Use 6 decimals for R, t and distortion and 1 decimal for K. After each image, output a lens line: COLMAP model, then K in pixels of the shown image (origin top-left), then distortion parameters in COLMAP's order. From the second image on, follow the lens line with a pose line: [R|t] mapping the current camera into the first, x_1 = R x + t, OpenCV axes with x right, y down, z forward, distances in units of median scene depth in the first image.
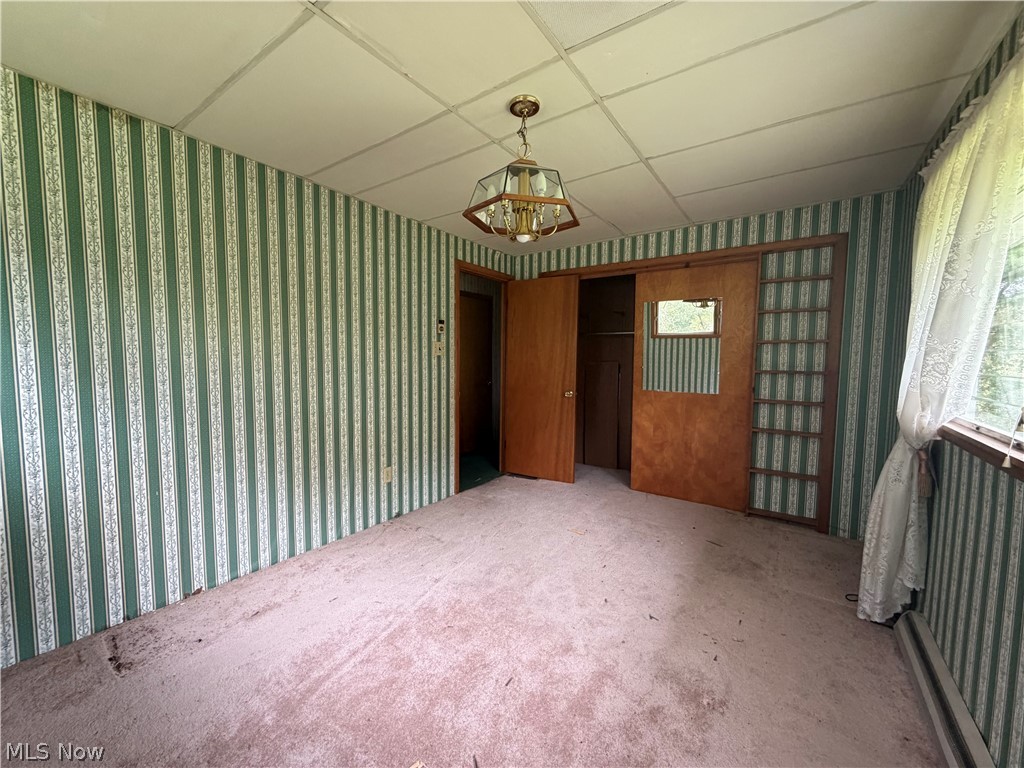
lens RADIAL K [[408.0, 0, 509.9], [0, 408.0, 384.1], [0, 0, 1]] dist [0.000312, -0.000008]
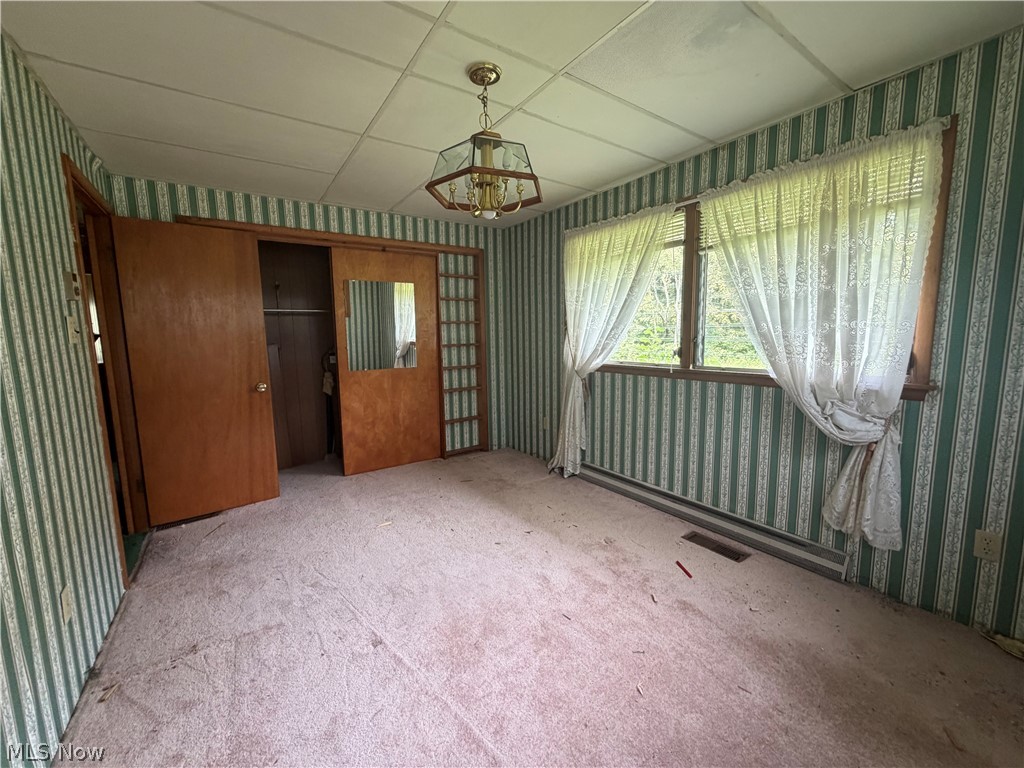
lens RADIAL K [[408.0, 0, 509.9], [0, 408.0, 384.1], [0, 0, 1]] dist [0.000312, -0.000008]
pose [[0.346529, -0.131594, 0.928763, -0.498699], [0.087363, 0.990335, 0.107722, -0.029504], [-0.933962, 0.043811, 0.354676, 0.339409]]
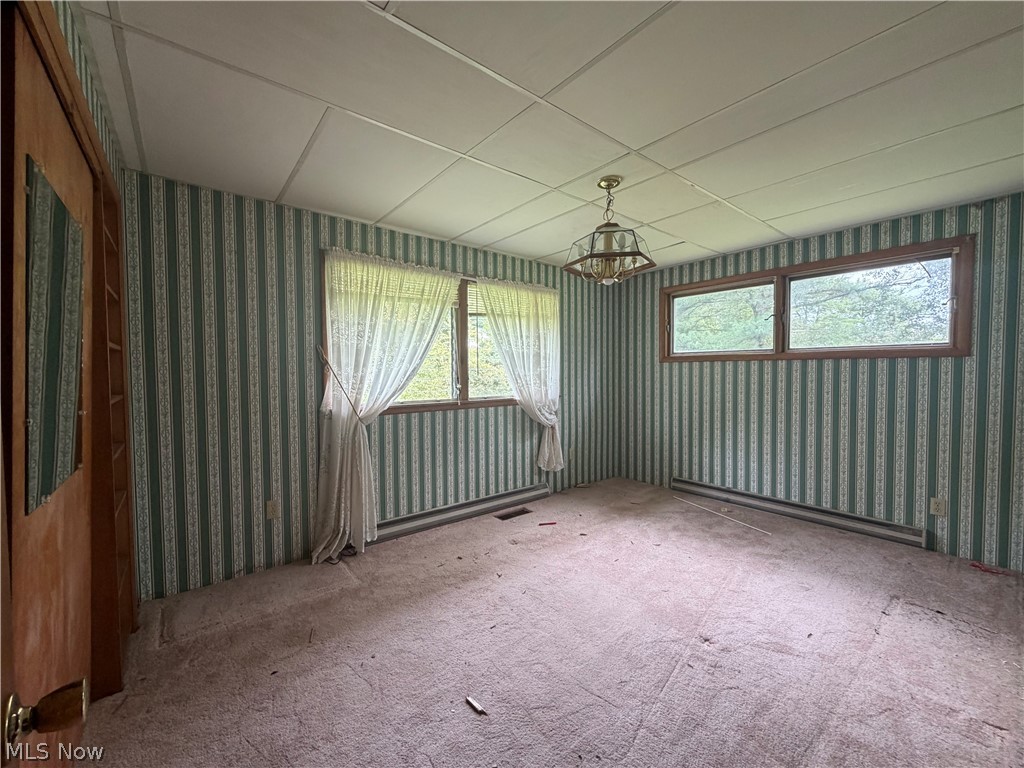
lens RADIAL K [[408.0, 0, 509.9], [0, 408.0, 384.1], [0, 0, 1]] dist [0.000312, -0.000008]
pose [[-0.963007, -0.012331, 0.269195, -0.006902], [0.016283, 0.994464, 0.103804, -0.093864], [-0.268985, 0.104347, -0.957475, 1.294537]]
